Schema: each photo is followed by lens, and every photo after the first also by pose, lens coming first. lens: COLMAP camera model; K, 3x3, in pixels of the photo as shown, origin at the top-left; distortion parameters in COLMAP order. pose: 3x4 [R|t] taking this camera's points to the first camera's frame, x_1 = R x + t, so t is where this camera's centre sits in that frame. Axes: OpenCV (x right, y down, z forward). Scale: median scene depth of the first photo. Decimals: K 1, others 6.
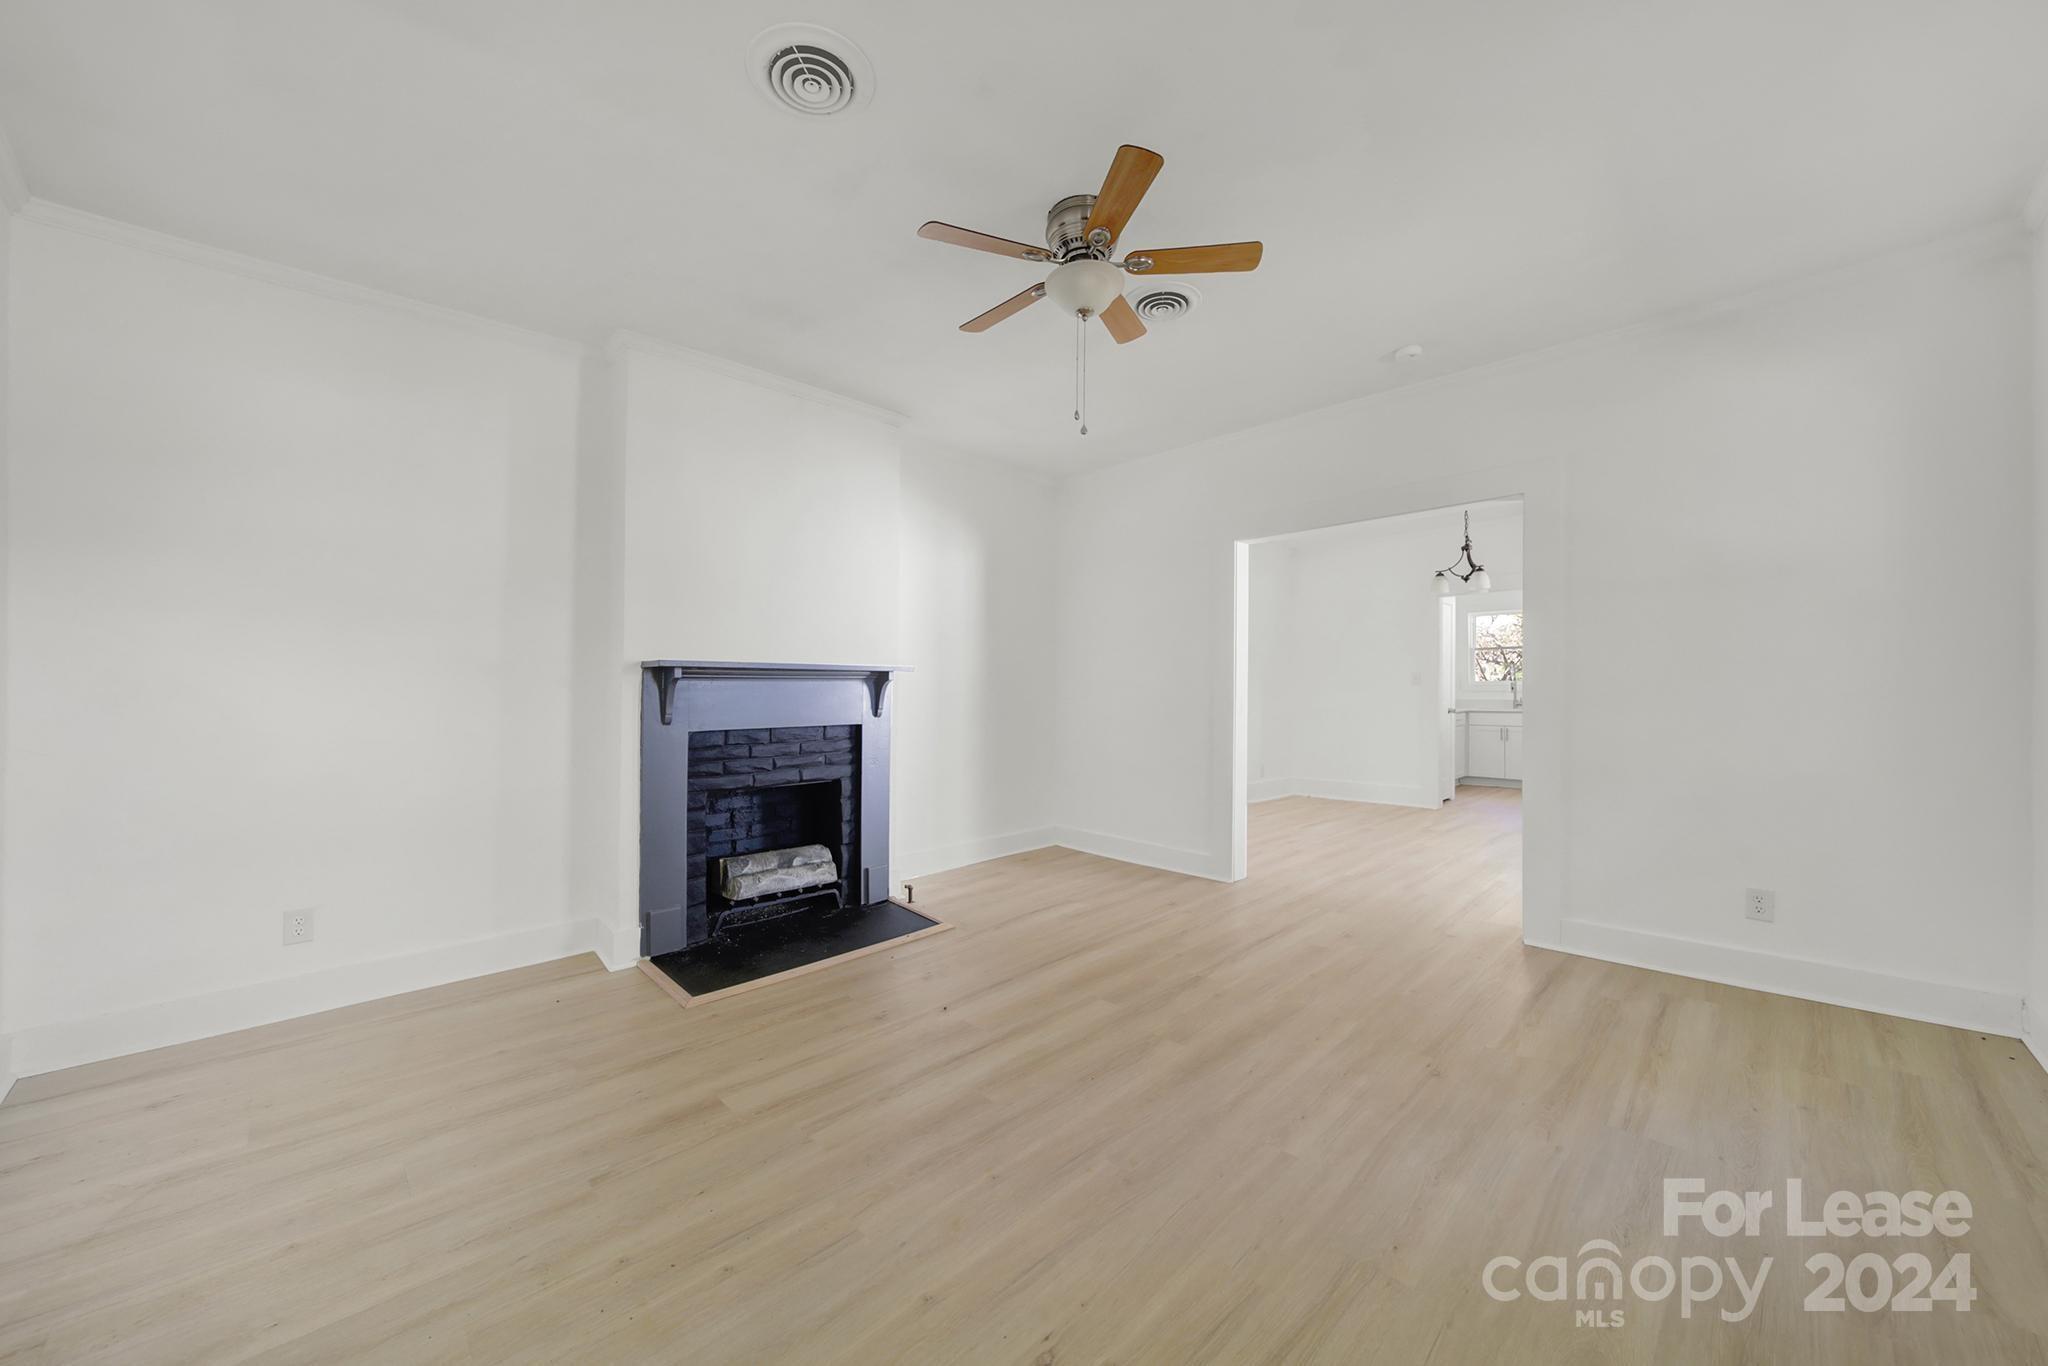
lens RADIAL K [[714.8, 0, 1028.3], [0, 714.8, 684.6], [0, 0, 1]] dist [-0.000569, -0.001396]
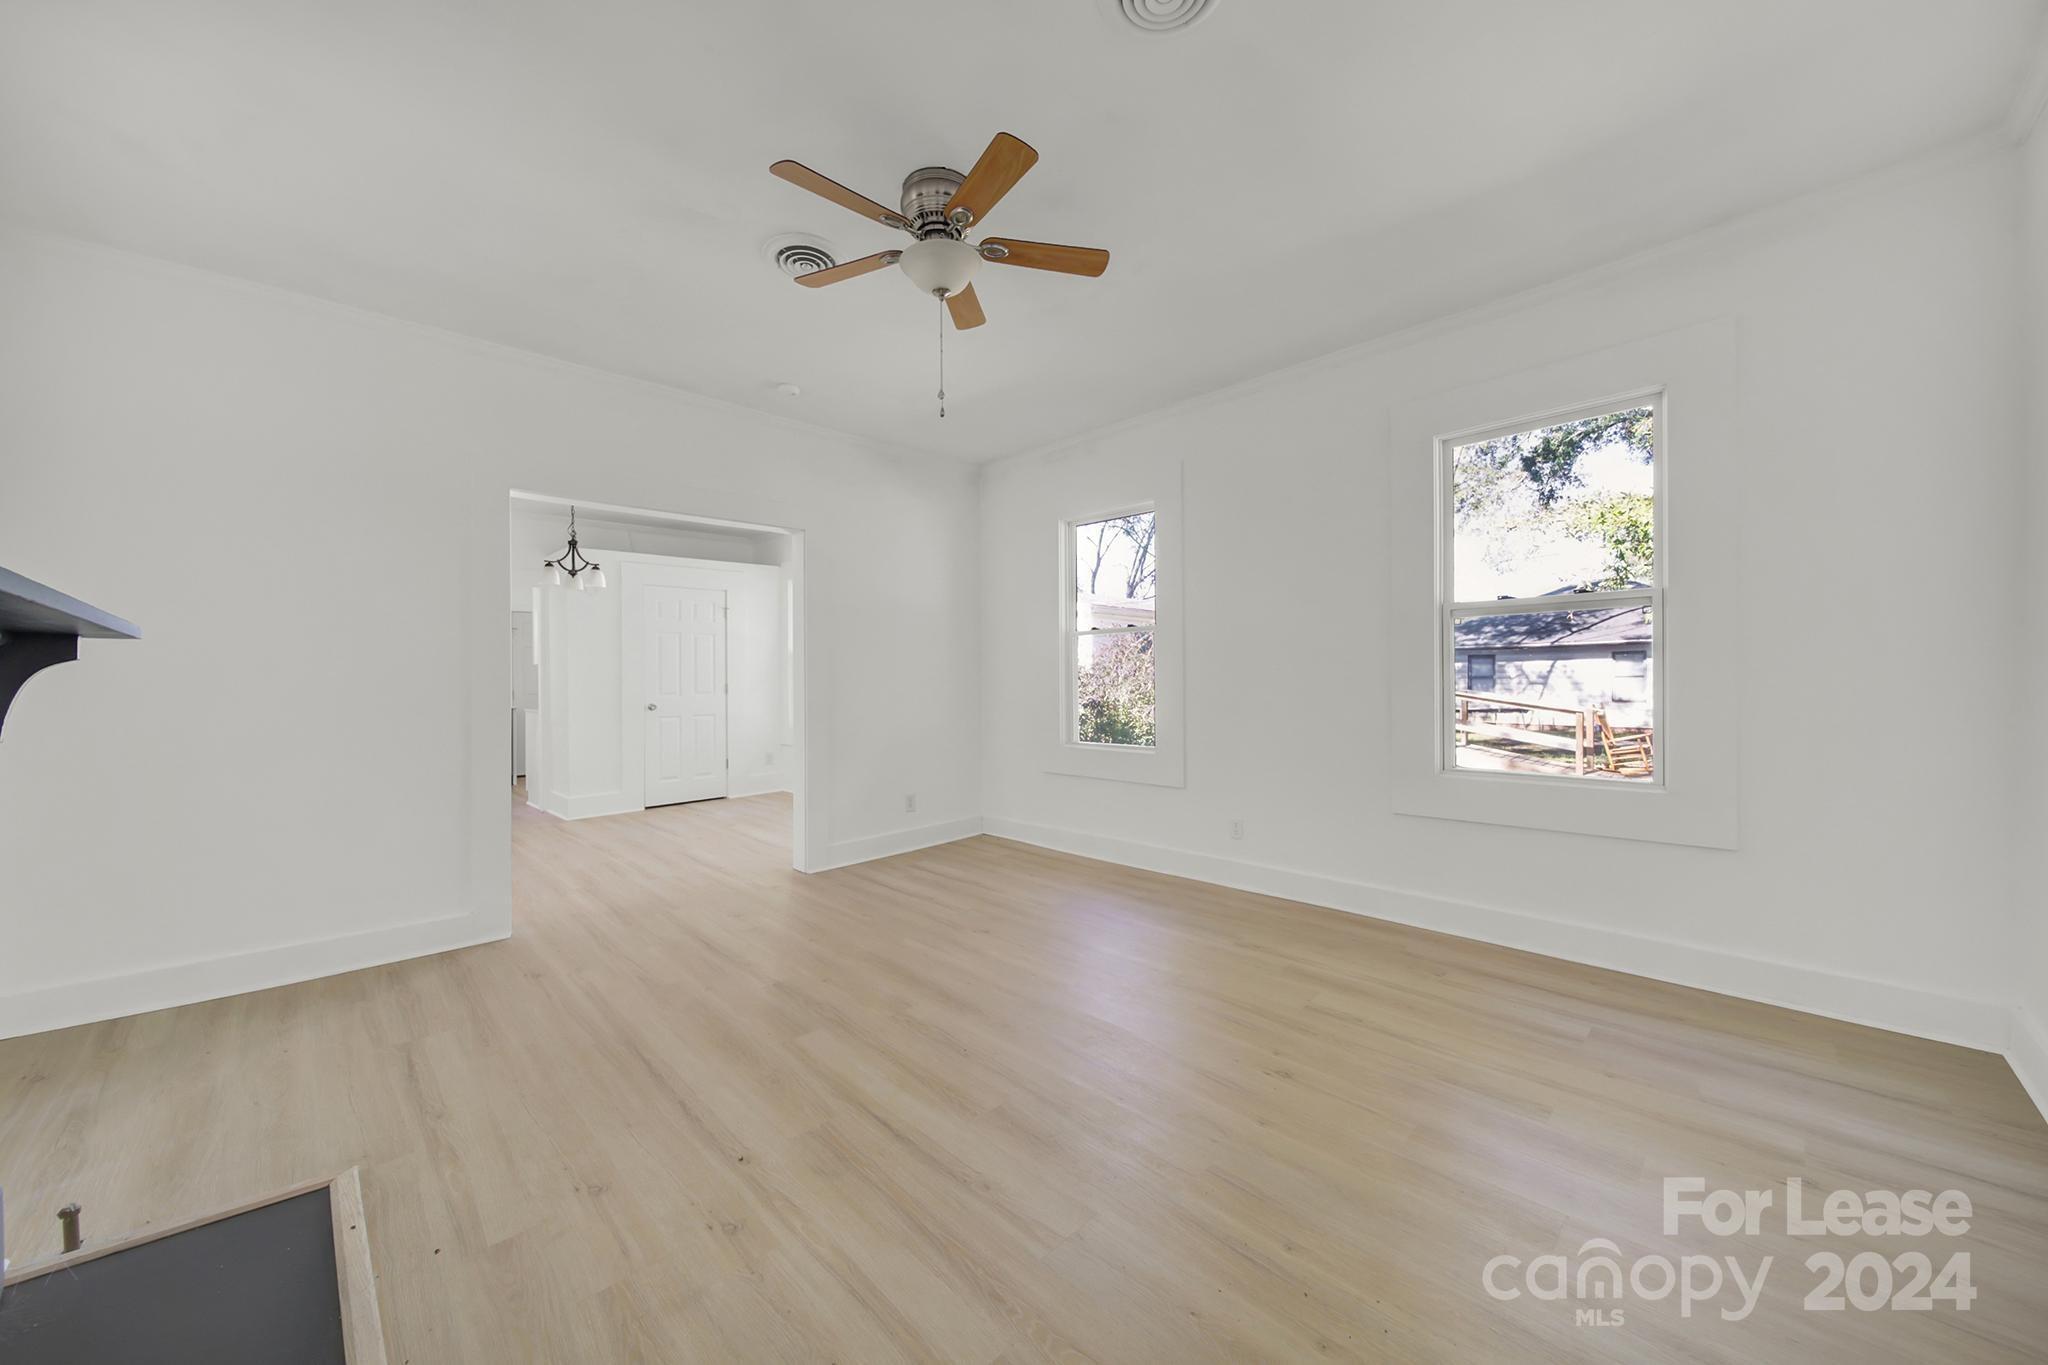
lens RADIAL K [[742.9, 0, 993.5], [0, 742.9, 688.6], [0, 0, 1]] dist [-0.013258, -0.000316]
pose [[0.019125, -0.006332, 0.999797, -0.621348], [0.004243, 0.999971, 0.006252, 0.013204], [-0.999808, 0.004122, 0.019151, 0.594953]]
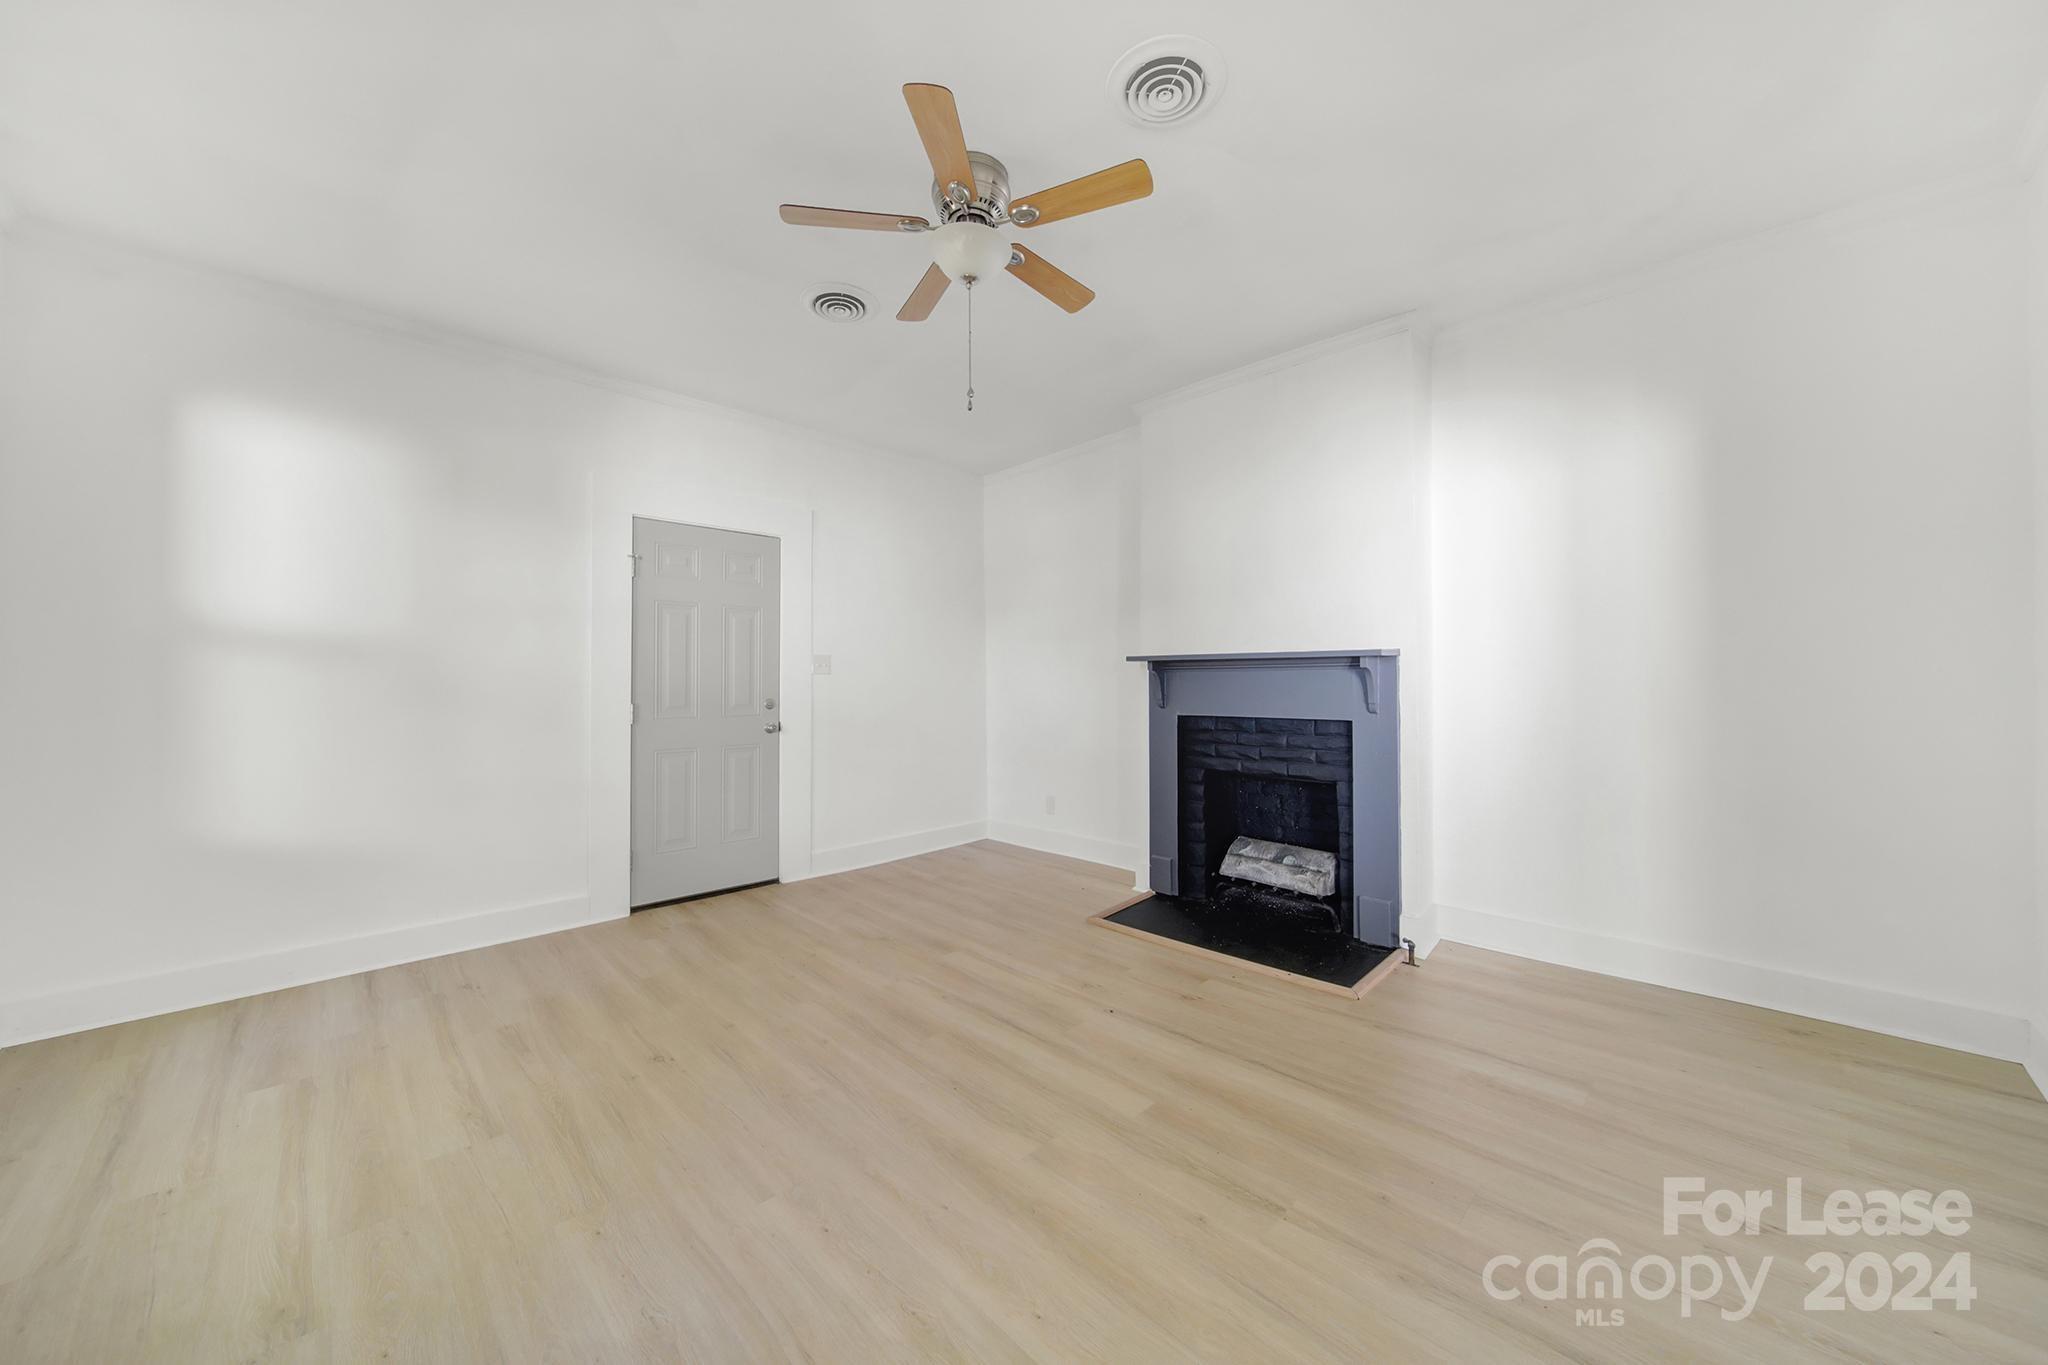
lens RADIAL K [[714.8, 0, 1028.3], [0, 714.8, 684.1], [0, 0, 1]] dist [-0.000569, -0.001396]
pose [[0.023868, 0.006095, -0.999697, 0.662475], [0.012052, 0.999907, 0.006384, 0.004195], [0.999642, -0.012200, 0.023792, 0.687162]]
